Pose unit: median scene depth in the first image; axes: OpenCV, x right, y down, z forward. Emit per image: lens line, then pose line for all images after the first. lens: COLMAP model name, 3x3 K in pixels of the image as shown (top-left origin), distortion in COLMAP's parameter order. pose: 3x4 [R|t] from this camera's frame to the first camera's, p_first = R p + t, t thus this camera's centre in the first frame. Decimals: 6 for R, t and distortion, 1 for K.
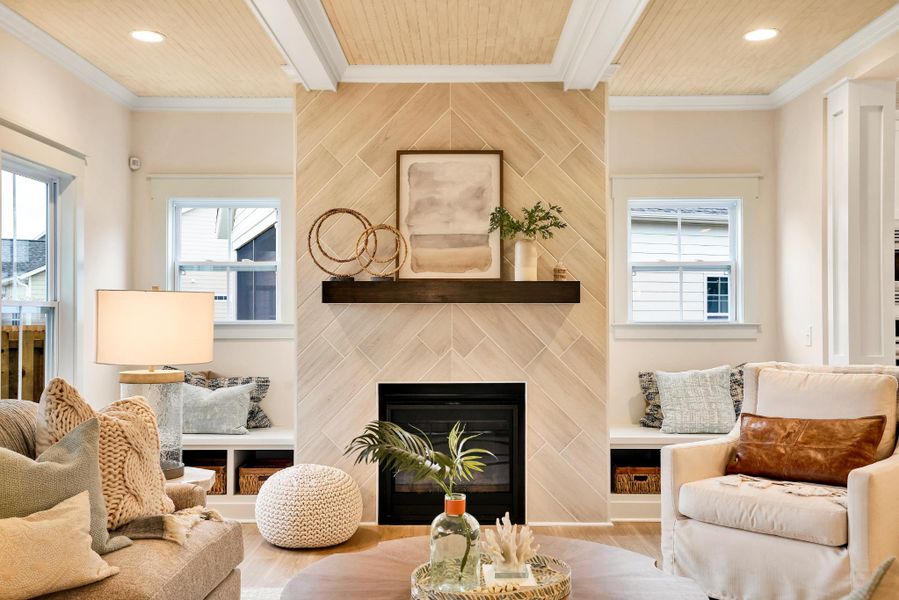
lens RADIAL K [[924.5, 0, 449.4], [0, 924.5, 312.4], [0, 0, 1]] dist [0.000957, 0.002393]
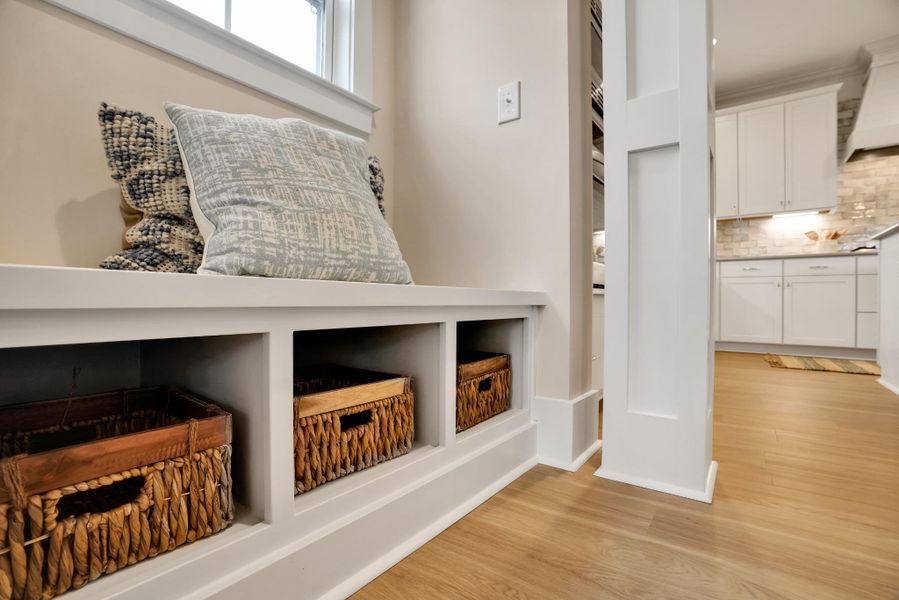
lens RADIAL K [[414.7, 0, 446.6], [0, 414.7, 290.5], [0, 0, 1]] dist [-0.013257, 0.000721]
pose [[0.628808, 0.001972, 0.777558, 0.172224], [-0.008596, 0.999953, 0.004416, 0.125317], [-0.777513, -0.009461, 0.628795, 0.827950]]
